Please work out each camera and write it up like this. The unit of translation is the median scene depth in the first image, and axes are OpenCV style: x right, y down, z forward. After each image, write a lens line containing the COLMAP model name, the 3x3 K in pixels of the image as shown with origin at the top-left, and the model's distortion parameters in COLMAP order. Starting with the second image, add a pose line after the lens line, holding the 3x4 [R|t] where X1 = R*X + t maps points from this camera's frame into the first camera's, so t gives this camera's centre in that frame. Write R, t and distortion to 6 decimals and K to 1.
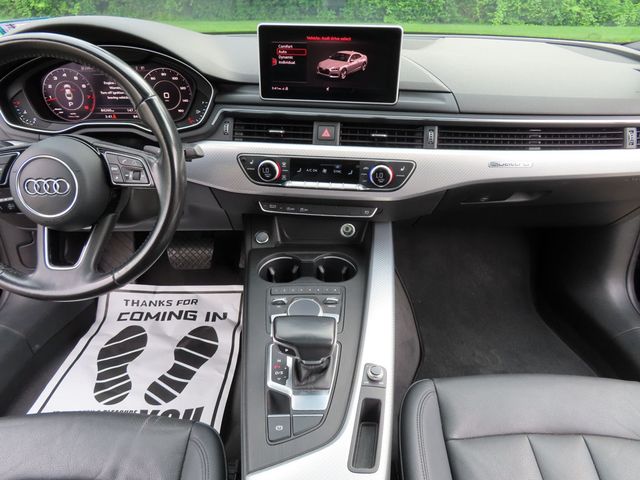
lens RADIAL K [[454.0, 0, 318.8], [0, 454.0, 238.0], [0, 0, 1]] dist [-0.016538, 0.010880]
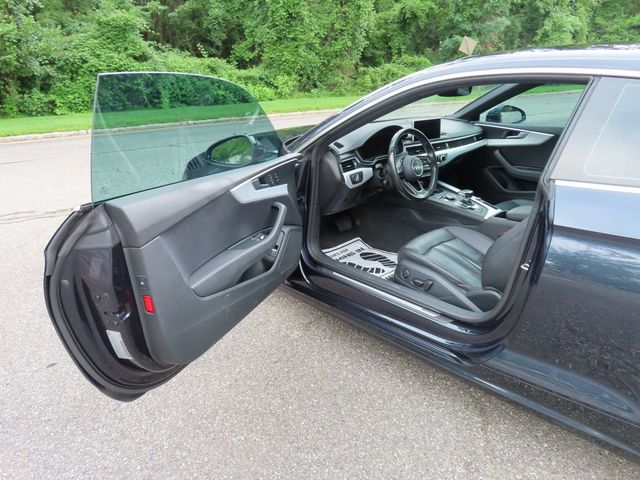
lens RADIAL K [[454.0, 0, 321.3], [0, 454.0, 241.2], [0, 0, 1]] dist [-0.016538, 0.010880]
pose [[0.712597, -0.266459, 0.649003, -2.892419], [0.359993, 0.932875, -0.012260, 0.153234], [-0.602172, 0.242373, 0.760687, -0.895237]]
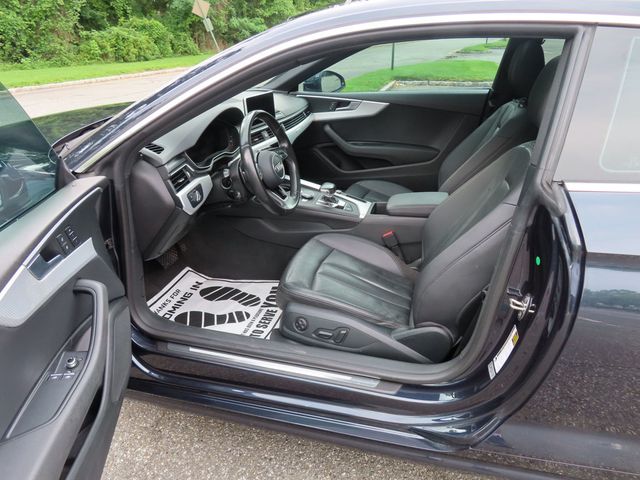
lens RADIAL K [[454.0, 0, 316.4], [0, 454.0, 237.6], [0, 0, 1]] dist [-0.016538, 0.010880]
pose [[0.255977, -0.412056, 0.874463, -2.304960], [0.481990, 0.838540, 0.254038, -0.262700], [-0.837950, 0.356455, 0.413254, -0.047843]]
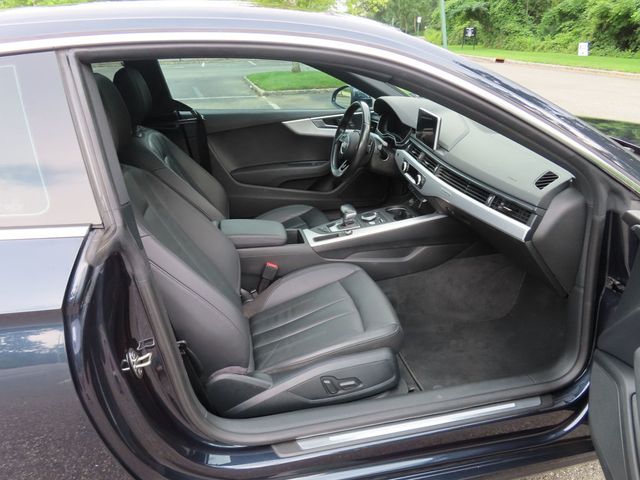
lens RADIAL K [[454.0, 0, 321.9], [0, 454.0, 245.1], [0, 0, 1]] dist [-0.016538, 0.010880]
pose [[0.210377, 0.404422, -0.890047, 2.119057], [-0.455877, 0.845961, 0.276636, -0.261680], [0.864823, 0.347554, 0.362337, -0.098080]]
